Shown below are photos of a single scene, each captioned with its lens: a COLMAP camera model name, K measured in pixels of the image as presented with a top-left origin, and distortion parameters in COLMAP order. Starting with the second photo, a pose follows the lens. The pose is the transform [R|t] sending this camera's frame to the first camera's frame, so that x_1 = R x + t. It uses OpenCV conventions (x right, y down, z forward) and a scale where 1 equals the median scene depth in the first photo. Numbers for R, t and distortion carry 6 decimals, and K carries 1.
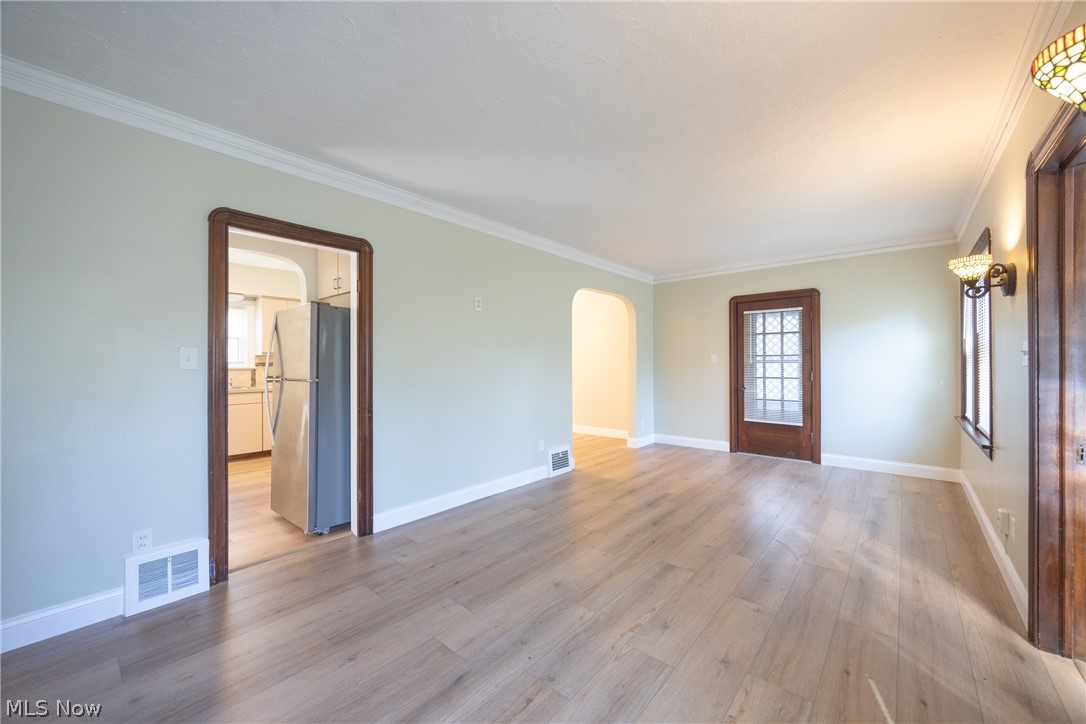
lens RADIAL K [[436.8, 0, 554.1], [0, 436.8, 363.9], [0, 0, 1]] dist [-0.001000, -0.000083]
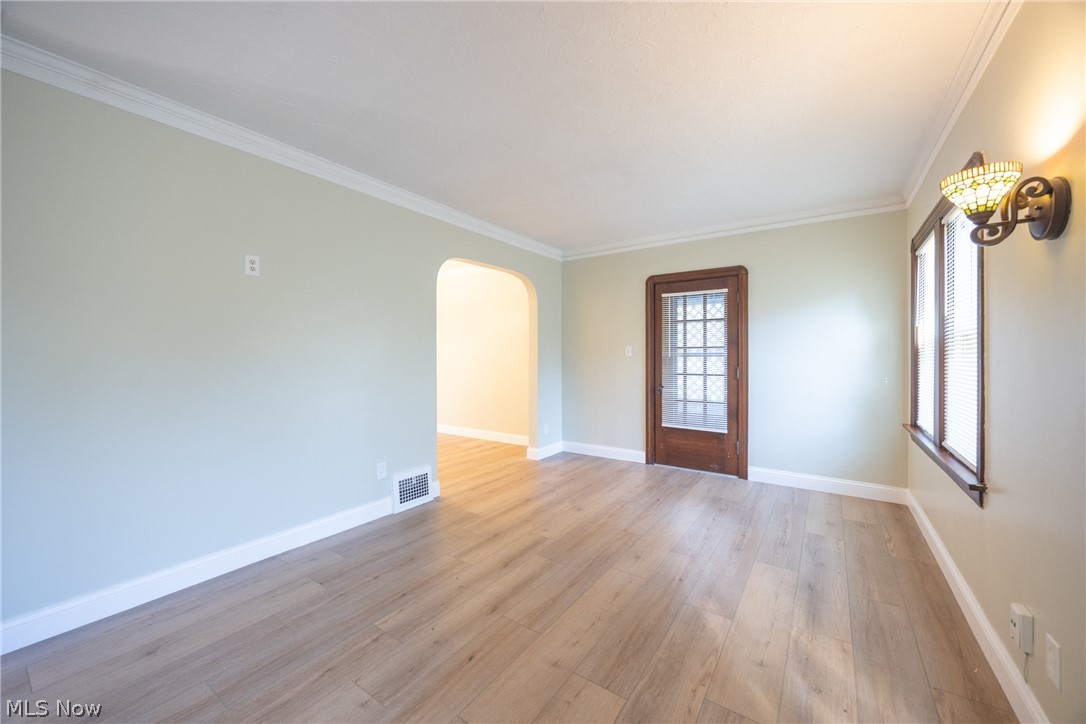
lens RADIAL K [[425.0, 0, 561.2], [0, 425.0, 358.7], [0, 0, 1]] dist [-0.001060, 0.000153]
pose [[0.993278, 0.001958, 0.115736, 0.183233], [-0.002691, 0.999977, 0.006180, -0.002608], [-0.115721, -0.006450, 0.993261, 0.267973]]
